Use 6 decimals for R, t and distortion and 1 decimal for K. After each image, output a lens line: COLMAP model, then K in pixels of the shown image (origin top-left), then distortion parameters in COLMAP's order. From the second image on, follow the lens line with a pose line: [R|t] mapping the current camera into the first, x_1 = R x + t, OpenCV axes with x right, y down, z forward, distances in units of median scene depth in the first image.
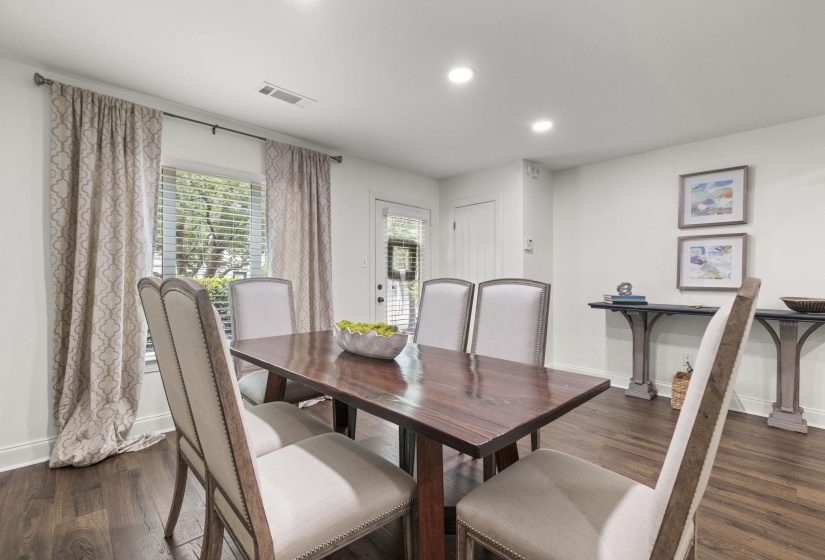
lens RADIAL K [[366.2, 0, 413.7], [0, 366.2, 278.7], [0, 0, 1]] dist [0.004779, -0.004574]
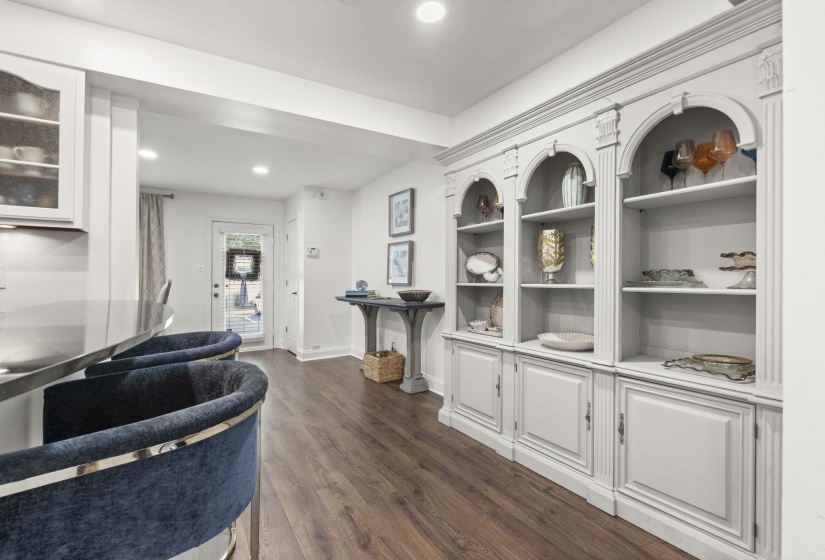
lens RADIAL K [[366.2, 0, 410.9], [0, 366.2, 271.8], [0, 0, 1]] dist [0.004779, -0.004574]
pose [[0.981314, -0.016329, -0.191720, 1.076762], [0.013168, 0.999756, -0.017748, 0.006737], [0.191963, 0.014892, 0.981289, -0.243751]]
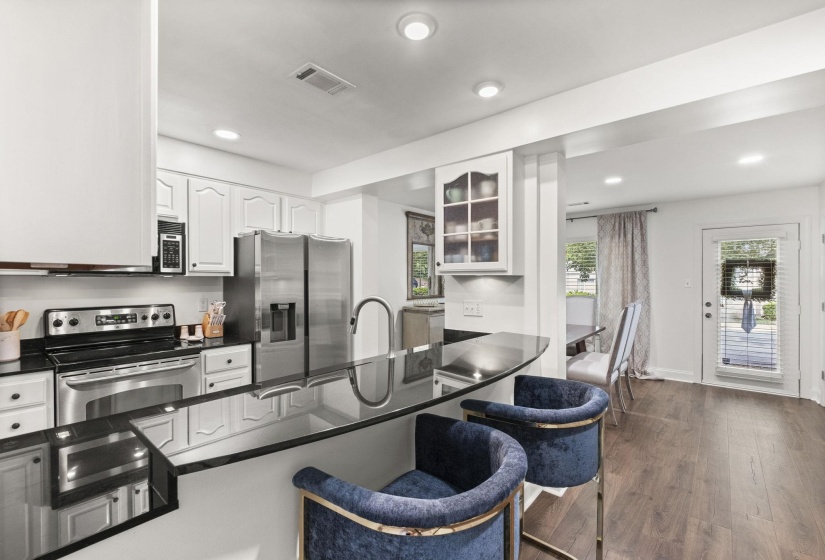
lens RADIAL K [[366.2, 0, 418.9], [0, 366.2, 279.2], [0, 0, 1]] dist [0.004779, -0.004574]
pose [[0.128856, -0.007735, -0.991633, 1.151556], [0.002548, 0.999969, -0.007469, -0.061916], [0.991660, -0.001564, 0.128872, -0.068515]]
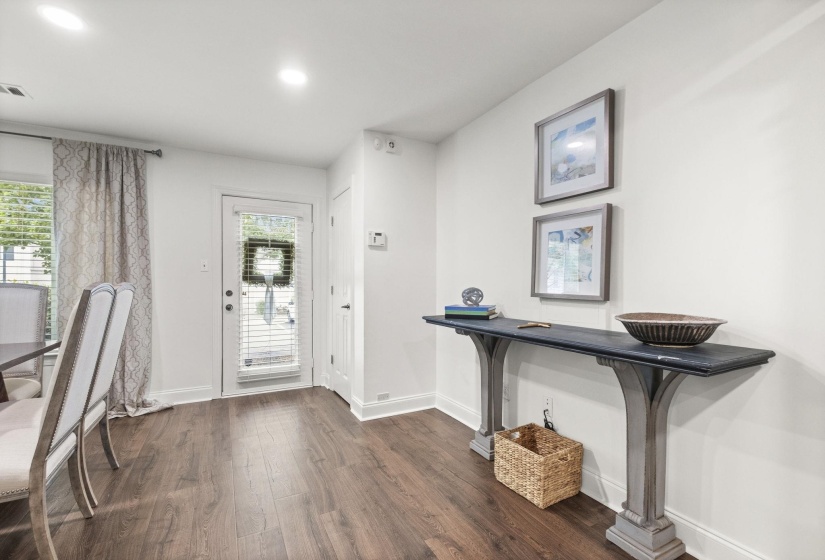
lens RADIAL K [[366.2, 0, 409.2], [0, 366.2, 285.4], [0, 0, 1]] dist [0.004779, -0.004574]
pose [[0.961913, -0.004149, -0.273324, 0.706634], [0.005520, 0.999976, 0.004247, 0.003290], [0.273299, -0.005594, 0.961913, 0.316292]]
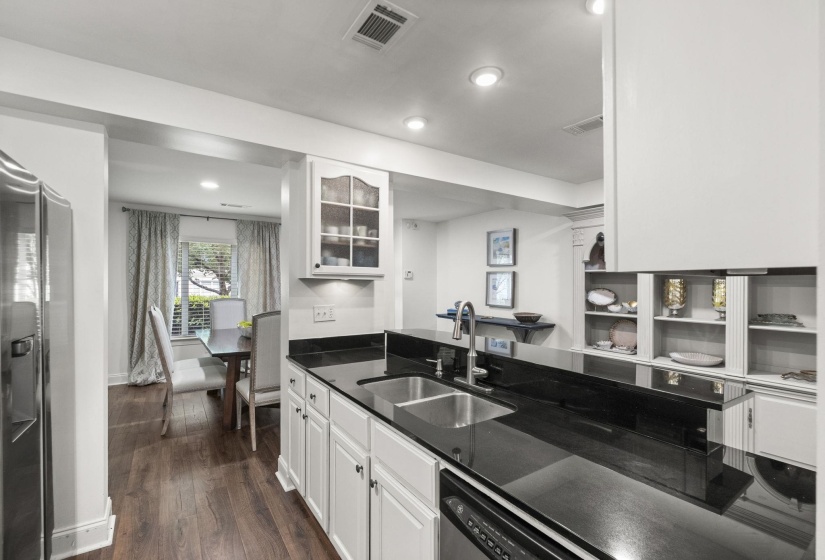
lens RADIAL K [[366.2, 0, 409.0], [0, 366.2, 283.7], [0, 0, 1]] dist [0.004779, -0.004574]
pose [[0.986115, 0.002669, -0.166040, 0.675526], [-0.002672, 0.999996, 0.000205, -0.066070], [0.166040, 0.000242, 0.986119, -0.581734]]
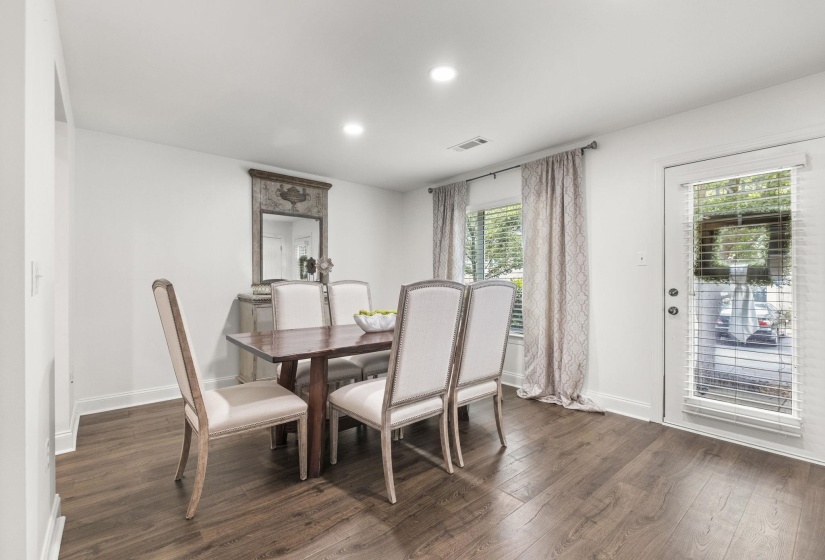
lens RADIAL K [[366.2, 0, 421.4], [0, 366.2, 277.3], [0, 0, 1]] dist [0.004779, -0.004574]
pose [[-0.048673, -0.012696, -0.998734, 0.764688], [0.002201, 0.999915, -0.012819, 0.003315], [0.998812, -0.002822, -0.048641, 0.685306]]
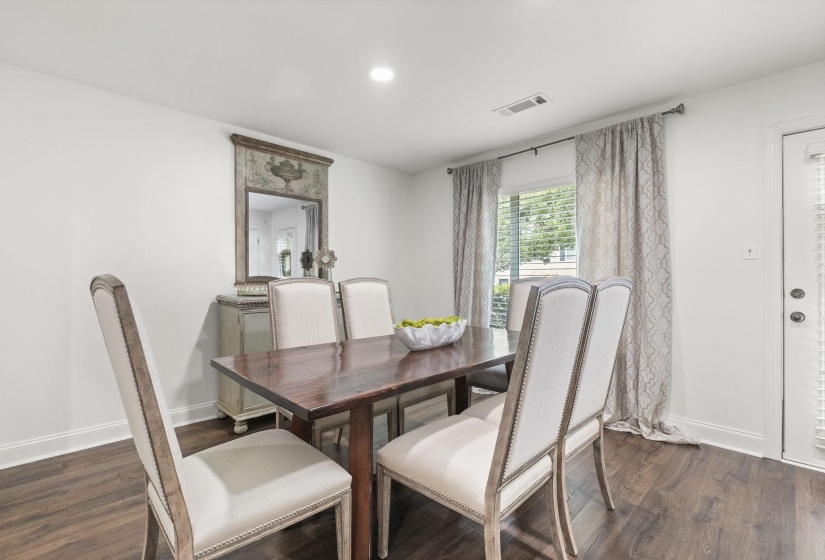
lens RADIAL K [[366.2, 0, 414.9], [0, 366.2, 275.2], [0, 0, 1]] dist [0.004779, -0.004574]
pose [[0.016365, -0.010714, -0.999809, 0.539849], [0.000983, 0.999942, -0.010699, 0.001586], [0.999866, -0.000808, 0.016374, 0.519946]]
